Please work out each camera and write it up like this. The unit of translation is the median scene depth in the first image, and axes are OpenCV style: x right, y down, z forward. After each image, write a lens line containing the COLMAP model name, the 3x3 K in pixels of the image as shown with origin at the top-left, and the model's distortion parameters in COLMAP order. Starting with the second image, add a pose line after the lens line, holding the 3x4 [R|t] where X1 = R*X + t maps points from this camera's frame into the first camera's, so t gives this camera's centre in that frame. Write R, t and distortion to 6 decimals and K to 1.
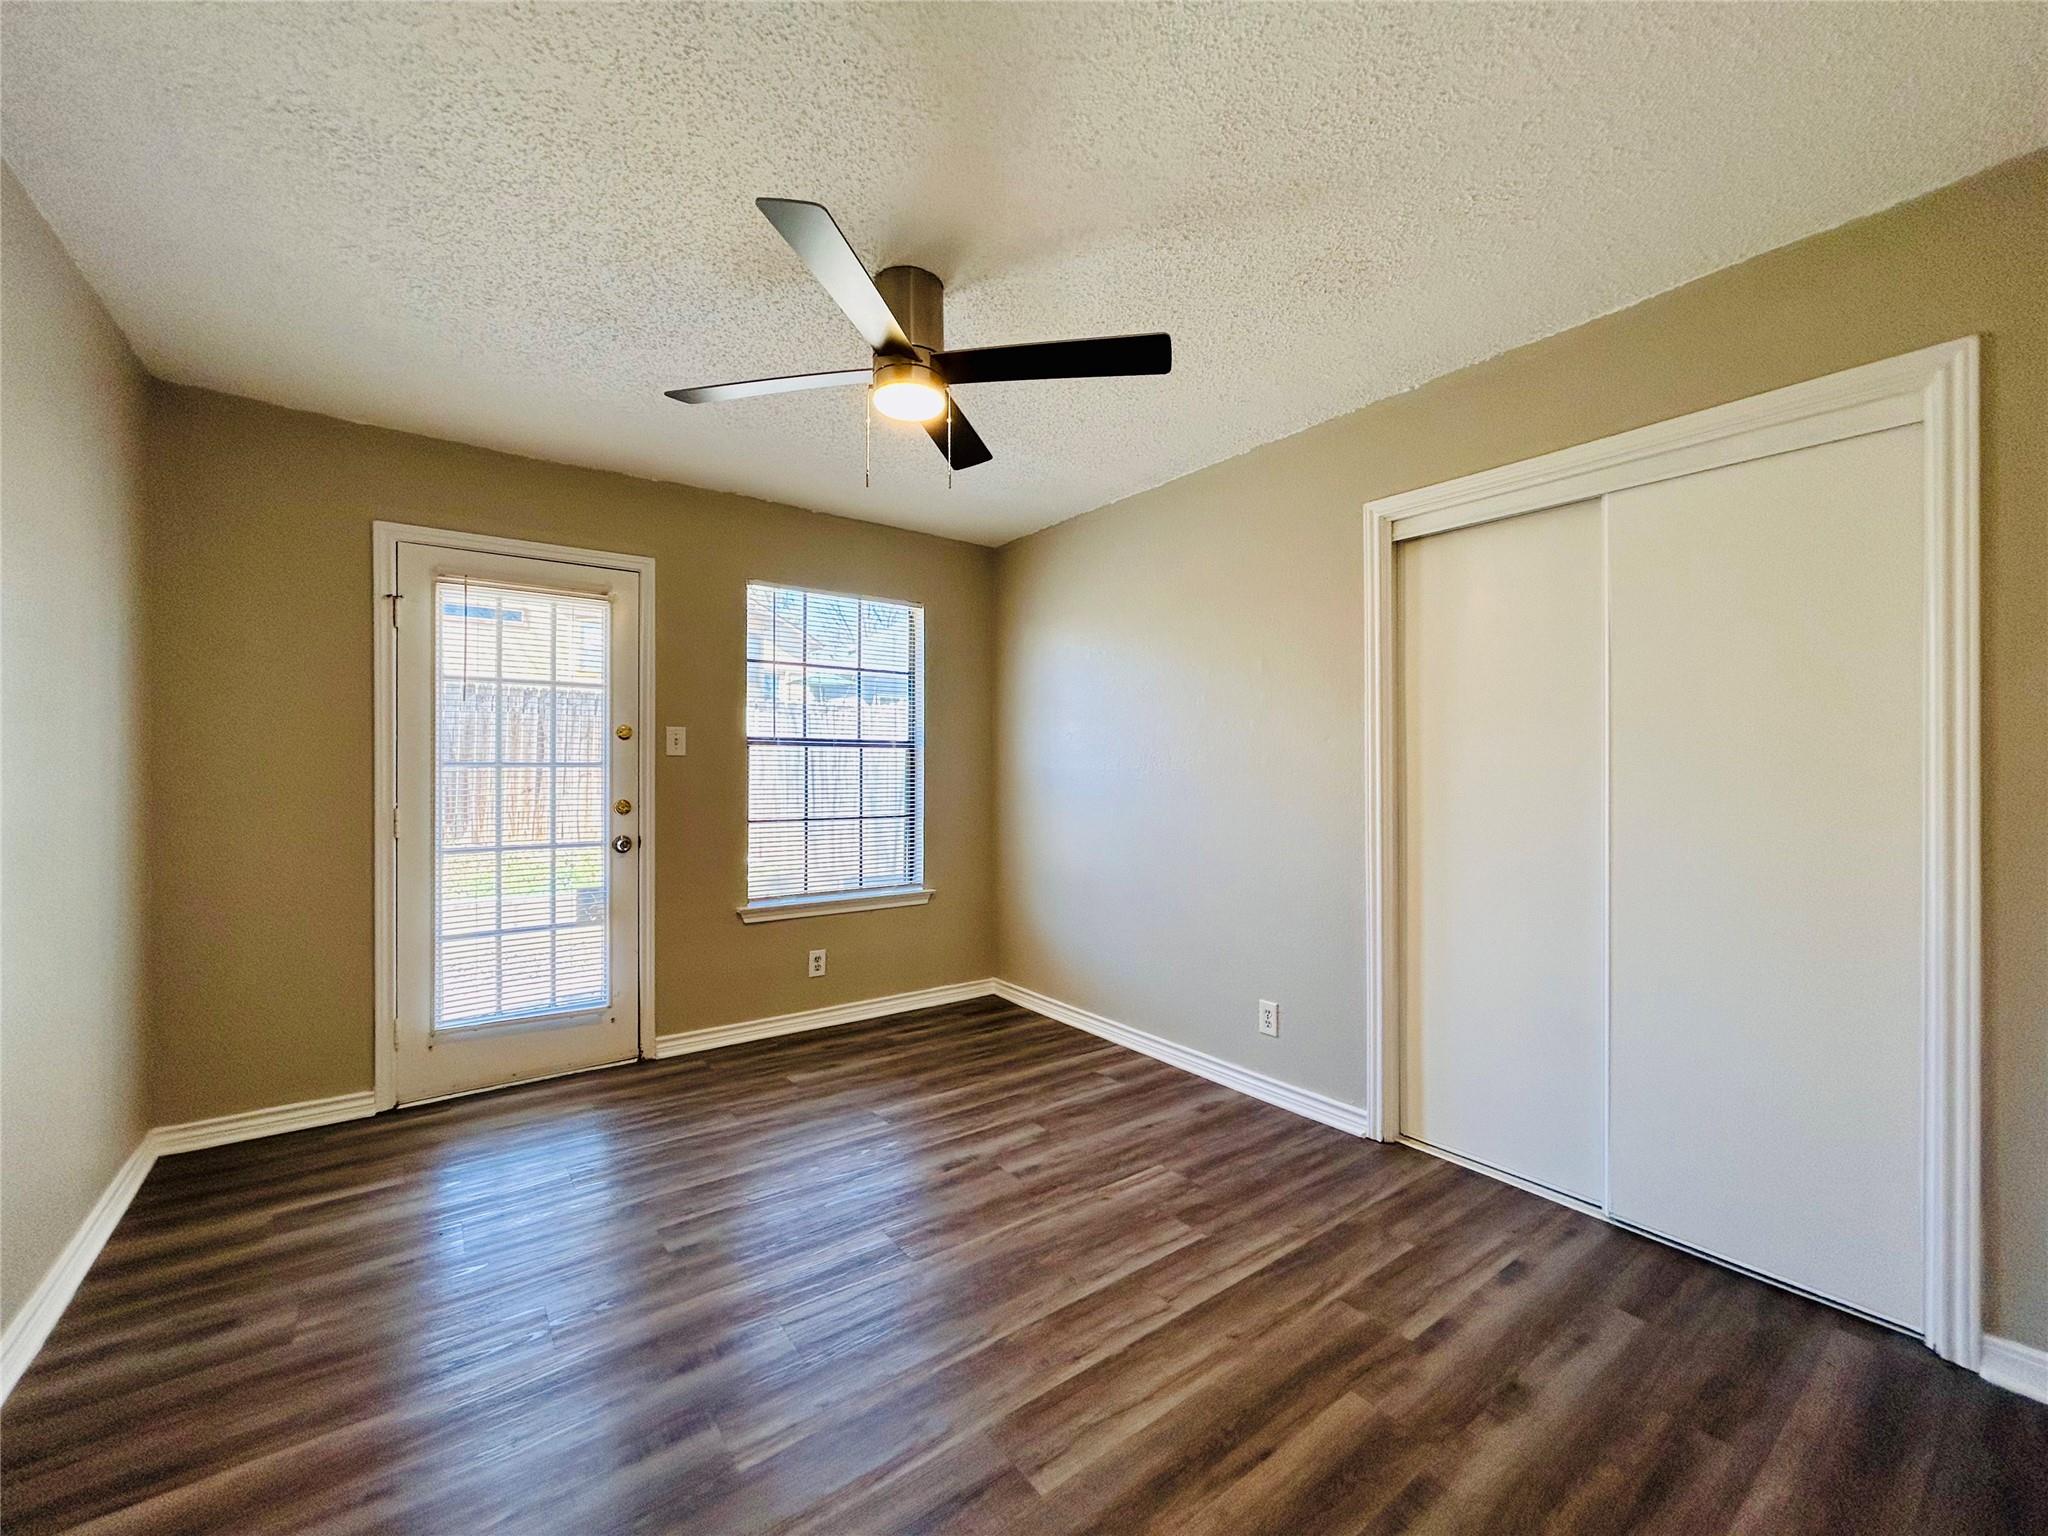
lens RADIAL K [[826.4, 0, 1019.8], [0, 826.4, 769.2], [0, 0, 1]] dist [-0.000756, 0.000630]
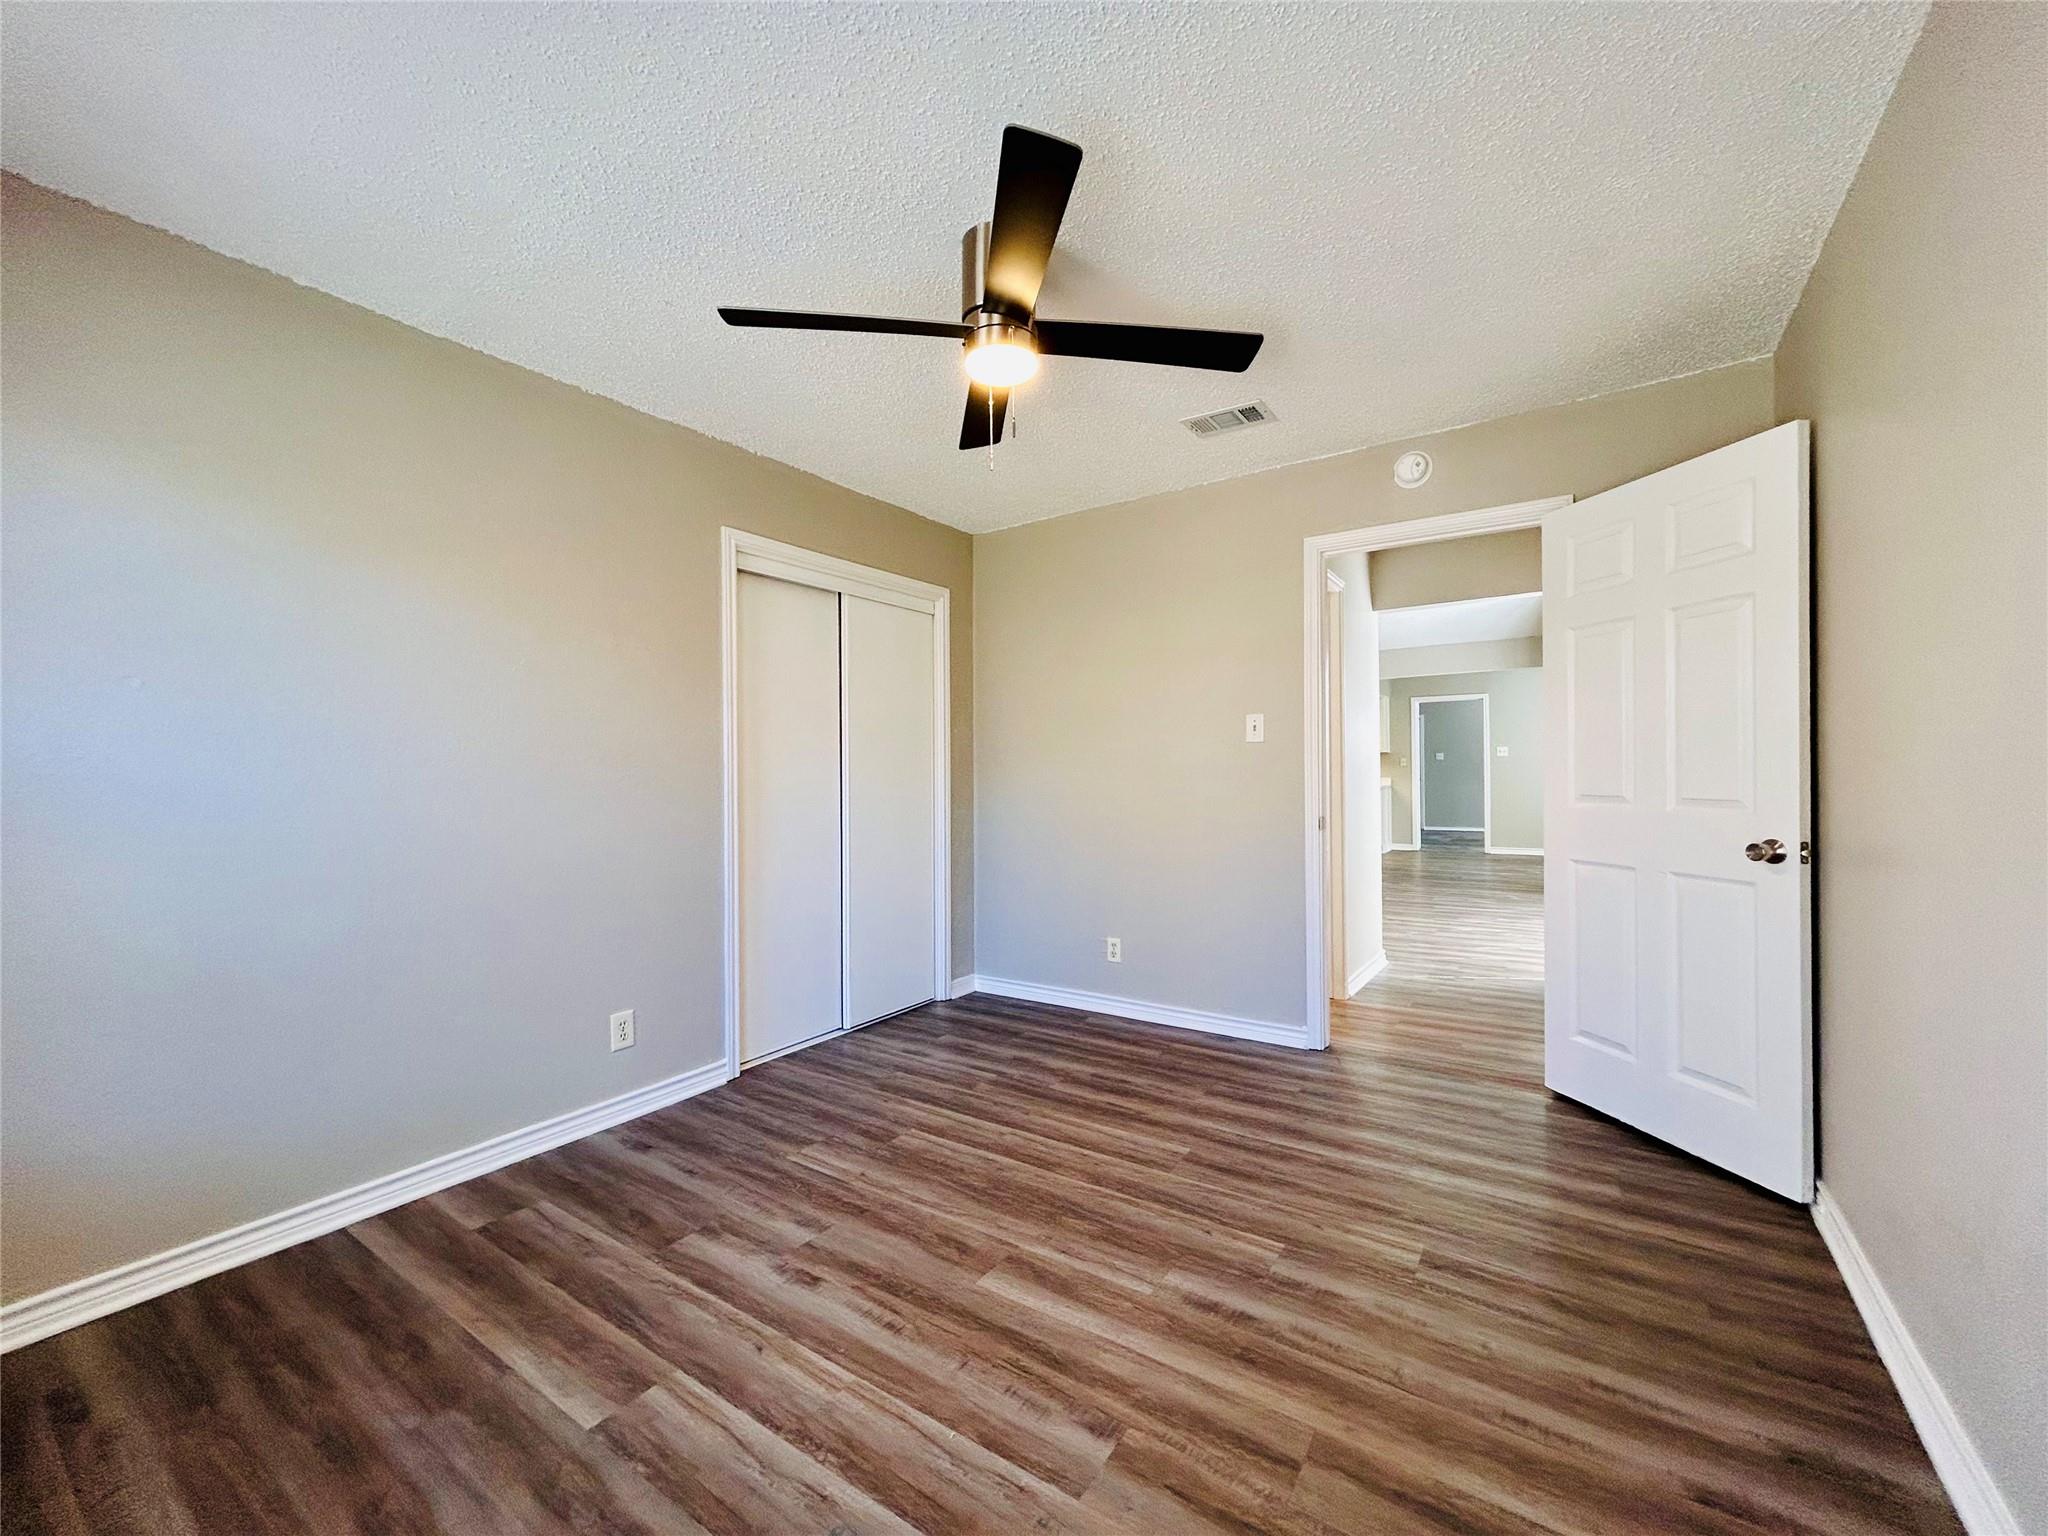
lens RADIAL K [[826.4, 0, 1019.8], [0, 826.4, 769.2], [0, 0, 1]] dist [-0.000756, 0.000630]
pose [[-0.328373, 0.005151, 0.944534, -0.890724], [0.011139, 0.999937, -0.001581, 0.019734], [-0.944482, 0.010002, -0.328410, 1.098707]]
